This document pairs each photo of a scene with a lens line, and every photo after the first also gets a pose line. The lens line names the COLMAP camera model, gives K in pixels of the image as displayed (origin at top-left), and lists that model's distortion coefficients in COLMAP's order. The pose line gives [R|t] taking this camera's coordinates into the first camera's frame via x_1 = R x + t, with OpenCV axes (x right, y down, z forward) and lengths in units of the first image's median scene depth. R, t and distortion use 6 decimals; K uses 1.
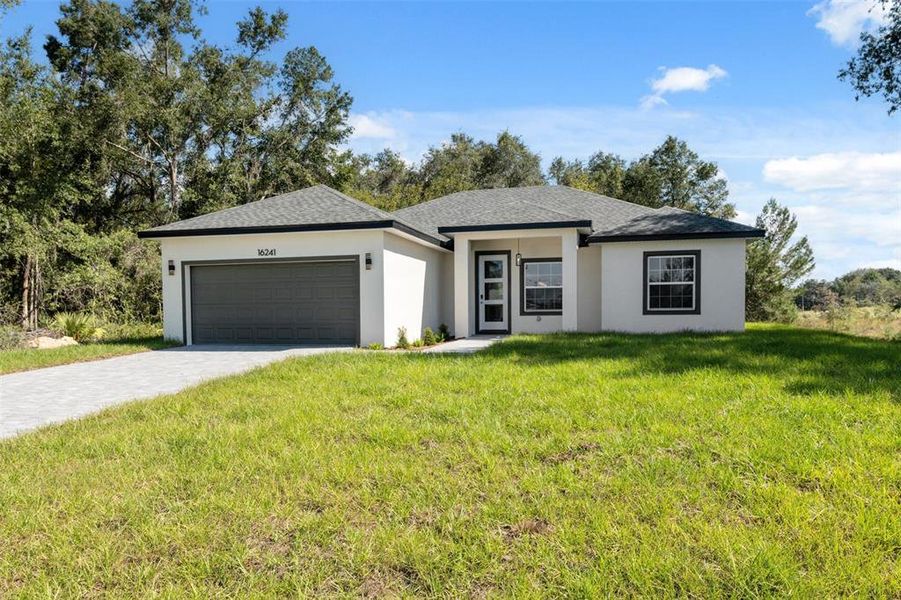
lens RADIAL K [[604.2, 0, 448.1], [0, 604.2, 343.3], [0, 0, 1]] dist [0.000456, -0.001730]
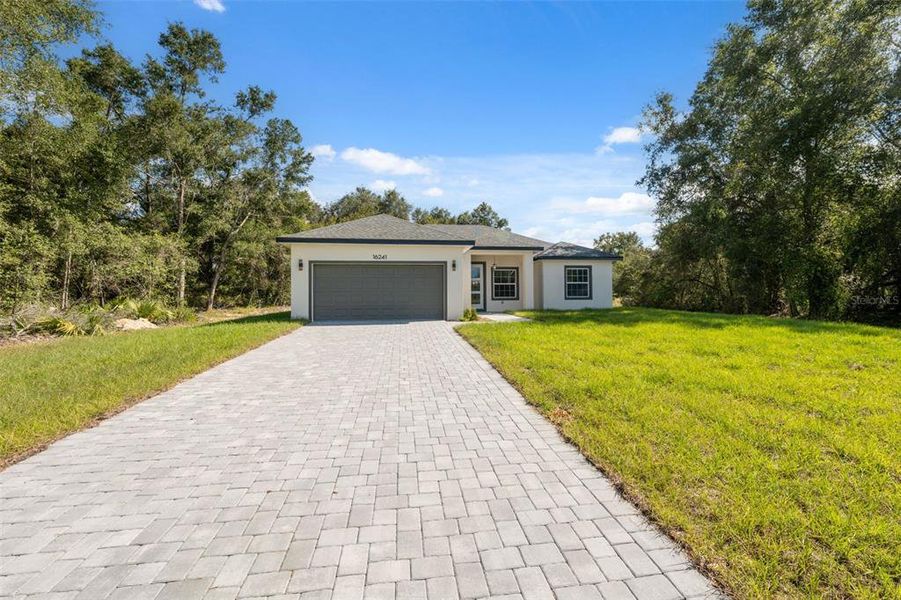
lens RADIAL K [[366.4, 0, 450.5], [0, 366.4, 300.0], [0, 0, 1]] dist [0.001066, 0.000139]
pose [[0.929309, 0.000466, 0.369304, -0.366490], [0.018066, 0.998745, -0.046721, -0.000903], [-0.368862, 0.050090, 0.928134, 0.088545]]
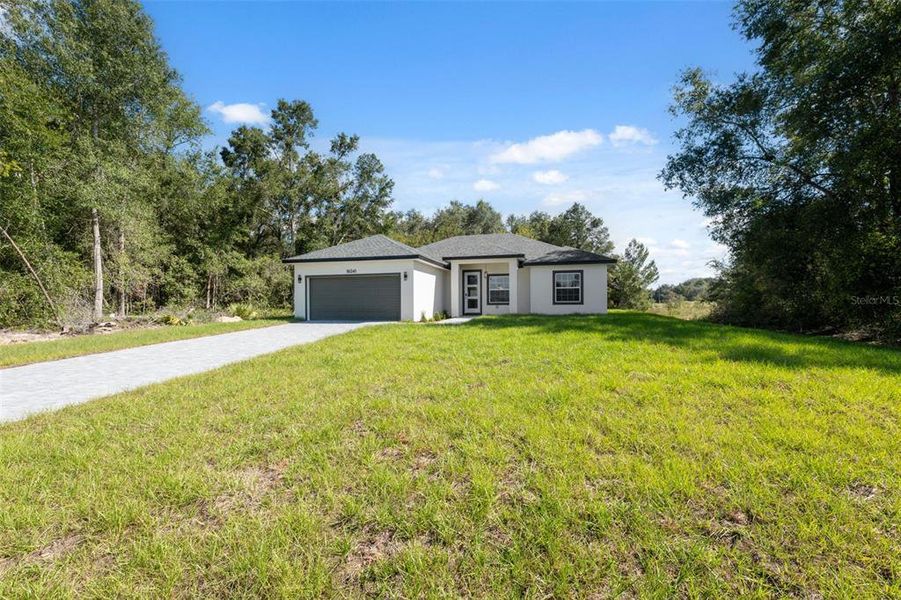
lens RADIAL K [[363.1, 0, 449.2], [0, 363.1, 309.3], [0, 0, 1]] dist [0.001299, 0.000013]
pose [[0.999994, 0.002076, 0.002749, 0.001532], [-0.001978, 0.999377, -0.035251, 0.006082], [-0.002820, 0.035245, 0.999375, -0.099721]]
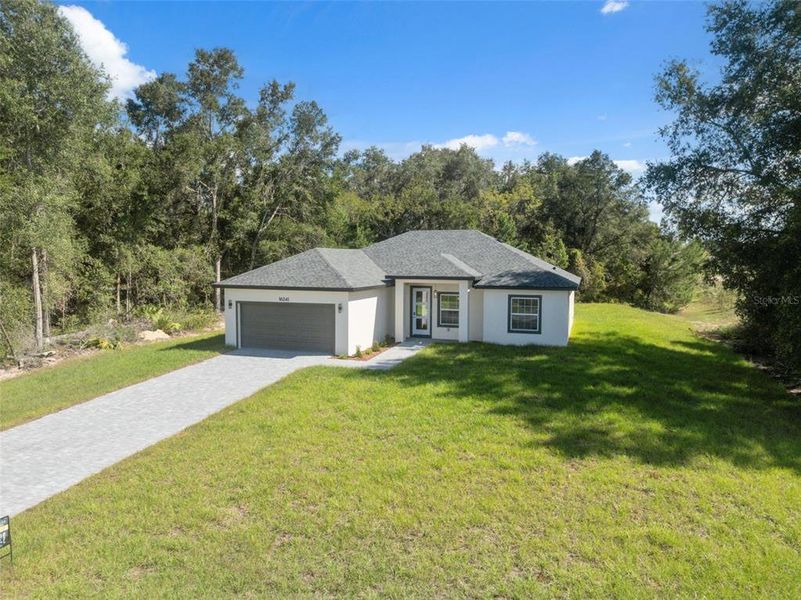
lens RADIAL K [[547.7, 0, 395.5], [0, 547.7, 311.7], [0, 0, 1]] dist [-0.028267, -0.000463]
pose [[0.997548, 0.018387, -0.067522, 0.105860], [-0.015496, 0.998951, 0.043094, -0.146817], [0.068244, -0.041942, 0.996787, -0.450962]]
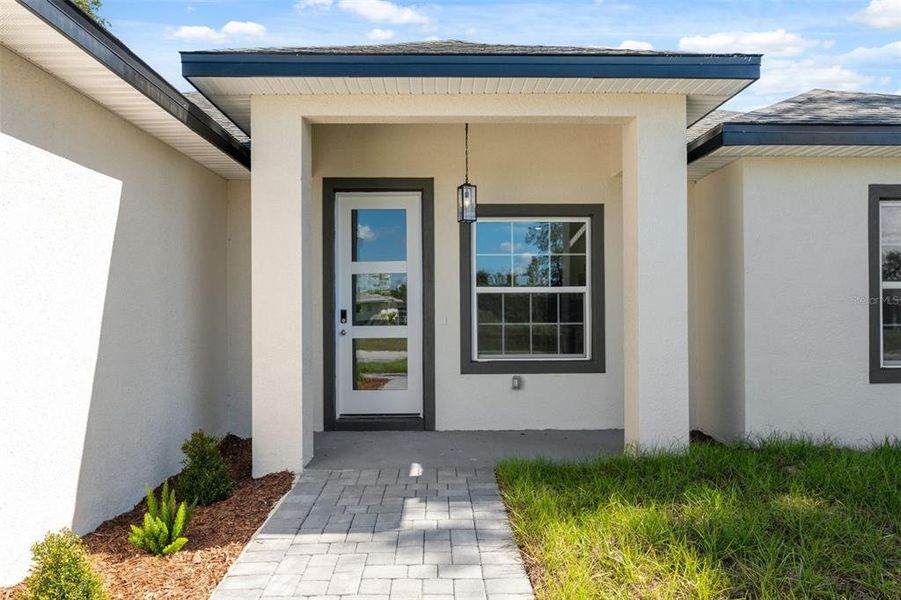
lens RADIAL K [[591.4, 0, 449.2], [0, 591.4, 314.0], [0, 0, 1]] dist [-0.000939, -0.001422]
pose [[0.960394, 0.000738, 0.278645, 0.021363], [0.010637, 0.999170, -0.039309, -0.065844], [-0.278443, 0.040716, 0.959589, 0.684782]]
